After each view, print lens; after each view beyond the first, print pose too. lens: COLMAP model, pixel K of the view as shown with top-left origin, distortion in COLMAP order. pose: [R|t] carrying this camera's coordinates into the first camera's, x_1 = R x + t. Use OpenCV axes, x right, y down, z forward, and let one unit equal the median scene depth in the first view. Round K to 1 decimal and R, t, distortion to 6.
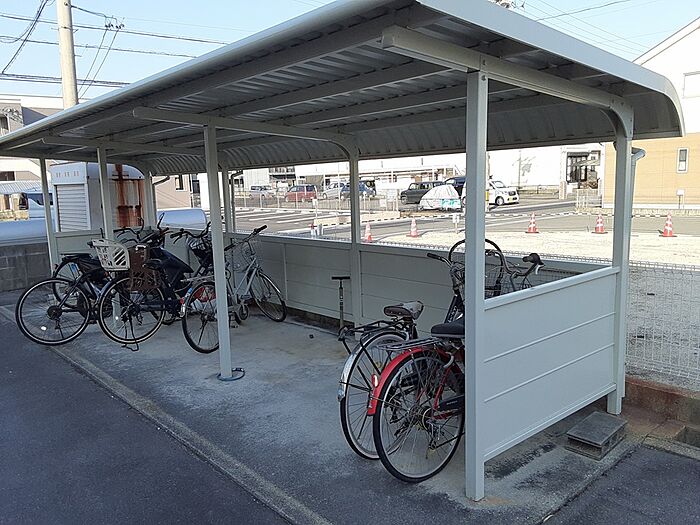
lens RADIAL K [[570.3, 0, 350.0], [0, 570.3, 262.5], [0, 0, 1]] dist [0.152879, -0.251761]
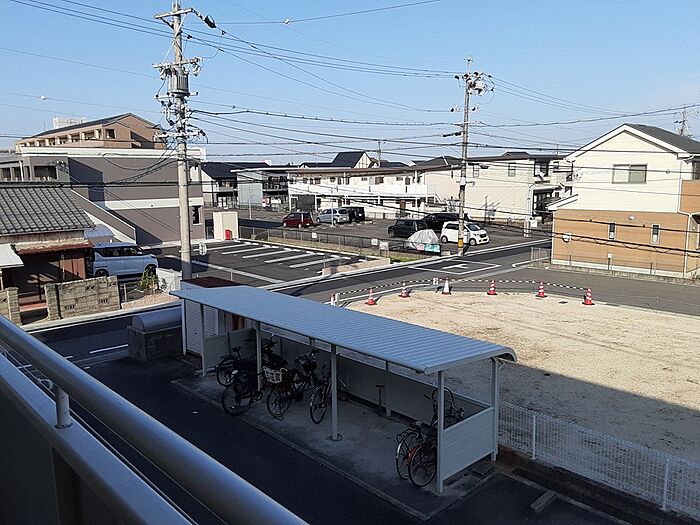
lens RADIAL K [[570.3, 0, 350.0], [0, 570.3, 262.5], [0, 0, 1]] dist [0.152879, -0.251761]
pose [[0.999232, 0.017637, 0.034995, -0.218215], [-0.017863, 0.999822, 0.006152, -0.459739], [-0.034880, -0.006773, 0.999369, -1.147617]]
